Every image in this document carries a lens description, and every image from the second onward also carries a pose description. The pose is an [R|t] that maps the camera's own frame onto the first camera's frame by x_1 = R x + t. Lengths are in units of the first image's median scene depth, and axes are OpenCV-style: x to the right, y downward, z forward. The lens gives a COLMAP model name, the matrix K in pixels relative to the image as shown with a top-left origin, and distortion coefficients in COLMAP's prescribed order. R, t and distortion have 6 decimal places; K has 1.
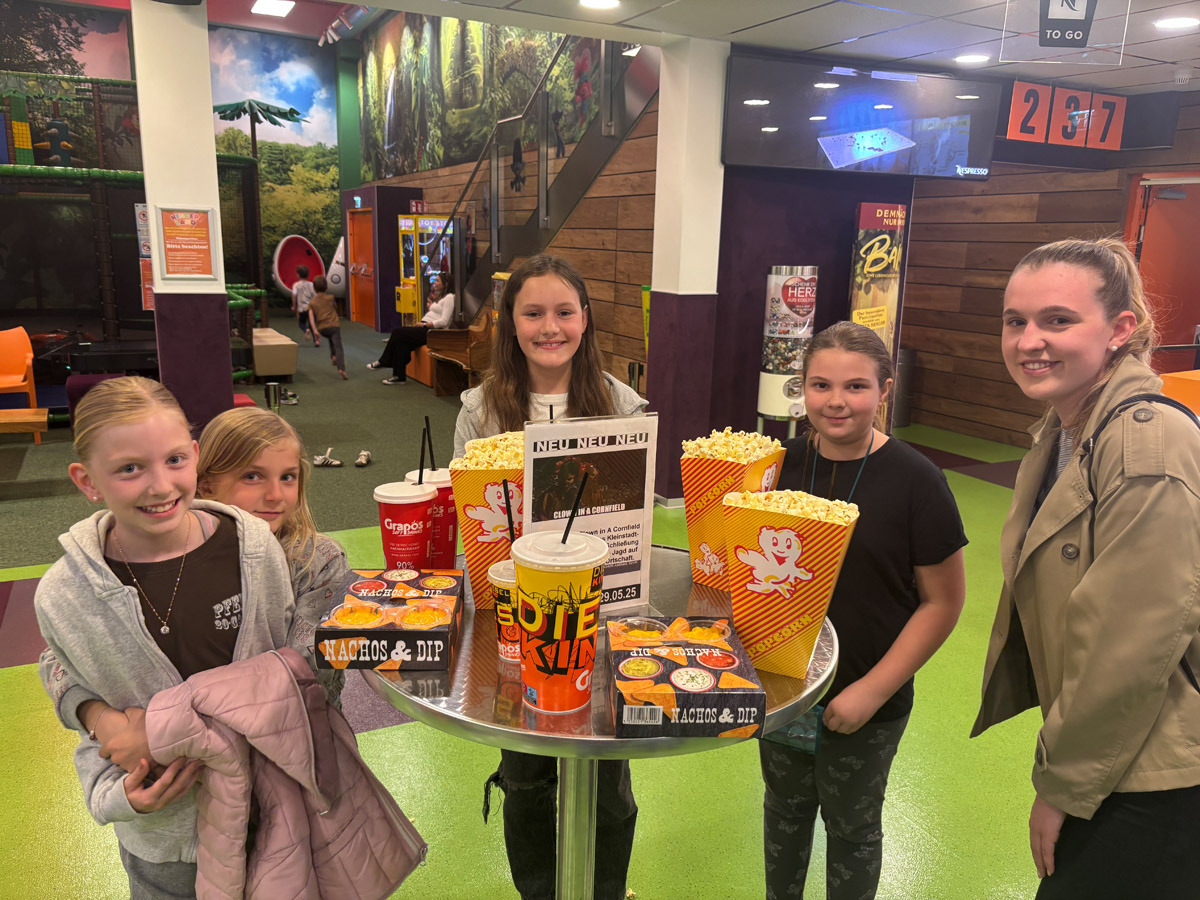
lens RADIAL K [[907.2, 0, 603.2], [0, 907.2, 450.3], [0, 0, 1]] dist [-0.006123, 0.002932]
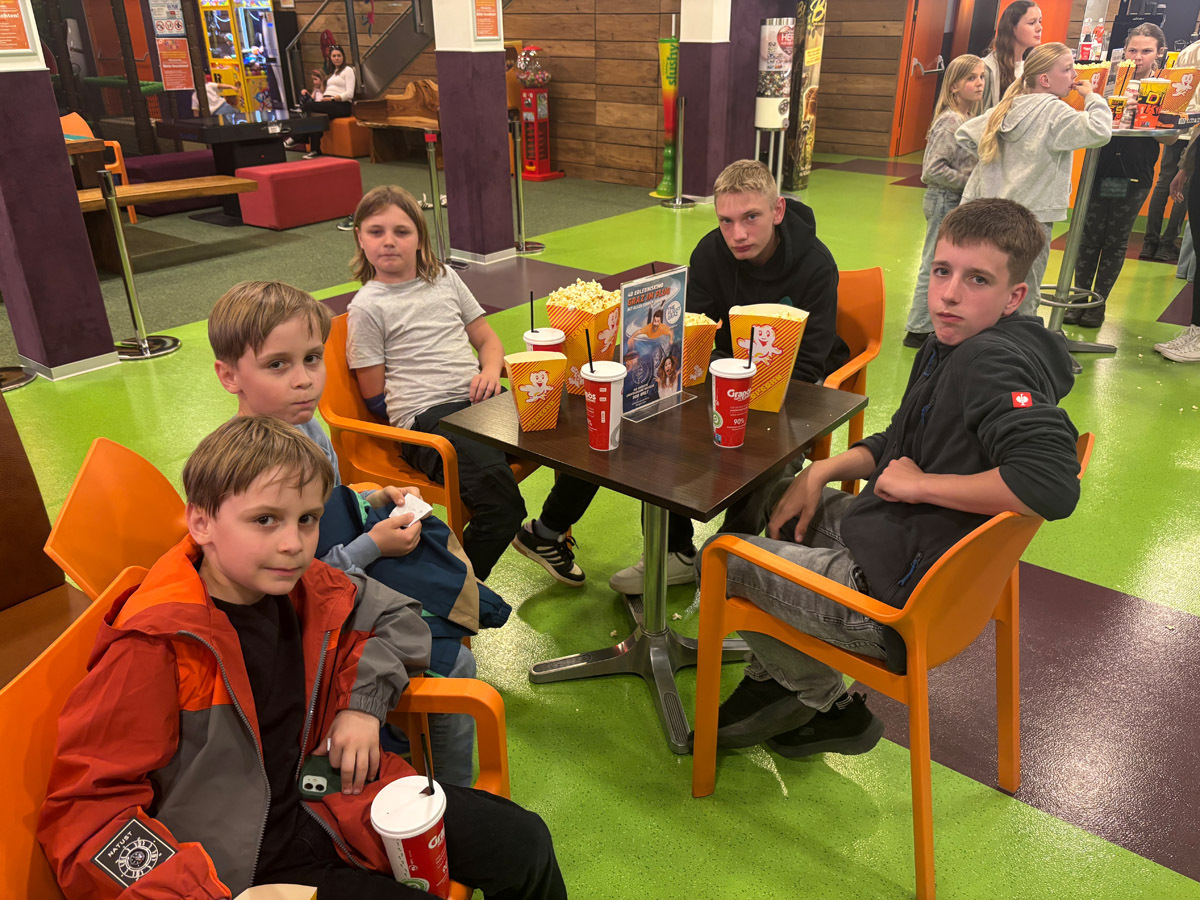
lens RADIAL K [[907.2, 0, 600.1], [0, 907.2, 450.6], [0, 0, 1]] dist [-0.006123, 0.002932]
pose [[0.912598, -0.205282, 0.353588, -0.693448], [0.121055, 0.961707, 0.245899, 0.069961], [-0.390527, -0.181603, 0.902502, -0.317603]]
